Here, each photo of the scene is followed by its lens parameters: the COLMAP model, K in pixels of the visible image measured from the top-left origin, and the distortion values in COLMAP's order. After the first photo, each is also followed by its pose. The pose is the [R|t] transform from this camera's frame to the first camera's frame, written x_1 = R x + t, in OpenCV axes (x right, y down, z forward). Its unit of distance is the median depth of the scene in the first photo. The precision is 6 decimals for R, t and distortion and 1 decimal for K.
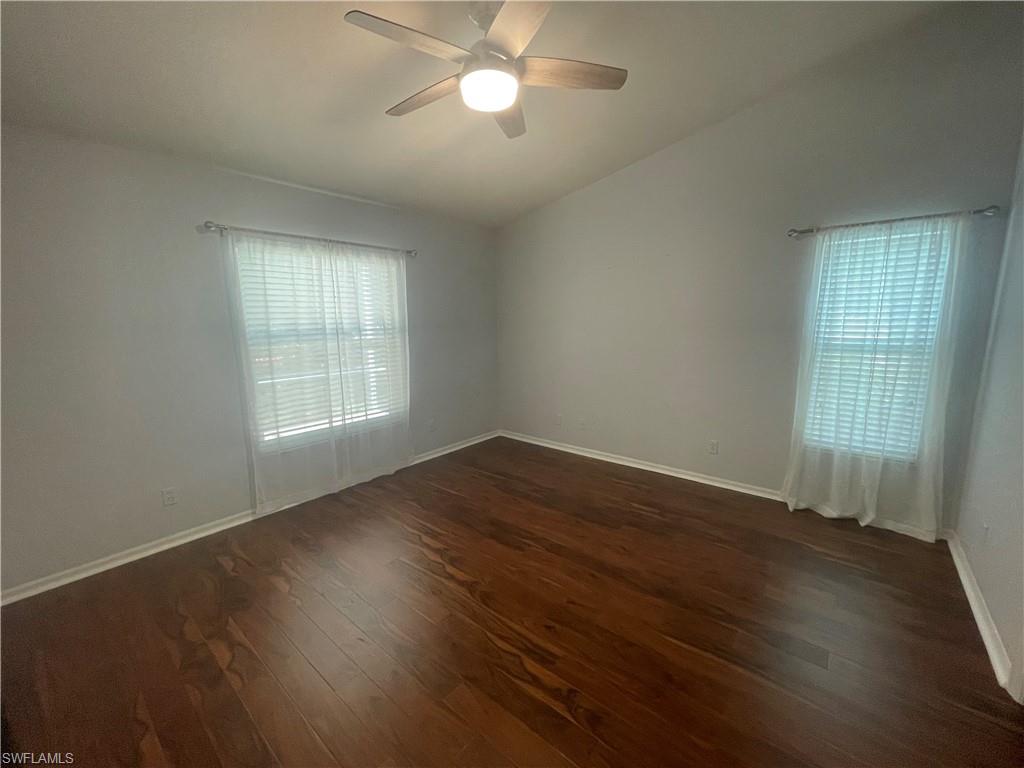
lens RADIAL K [[414.6, 0, 510.3], [0, 414.6, 385.9], [0, 0, 1]] dist [-0.002707, 0.000836]
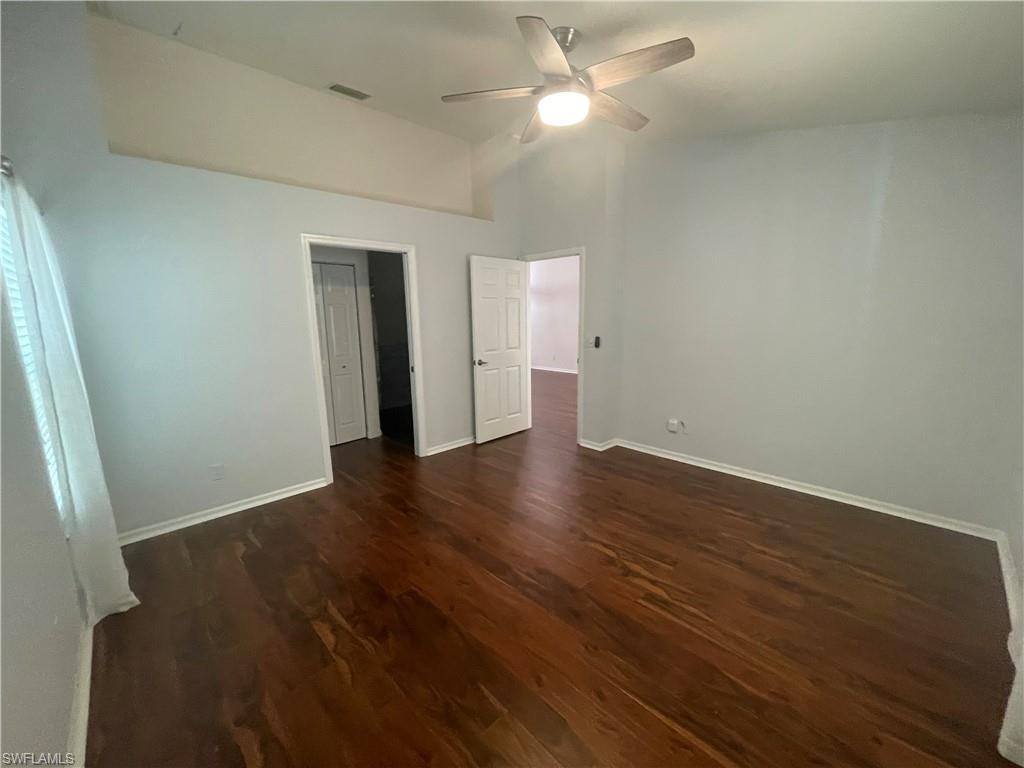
lens RADIAL K [[414.6, 0, 513.3], [0, 414.6, 386.2], [0, 0, 1]] dist [-0.002707, 0.000836]
pose [[-0.994127, 0.007185, 0.107978, -0.028331], [0.043141, 0.941391, 0.334546, -0.437998], [-0.099246, 0.337240, -0.936173, 2.687923]]
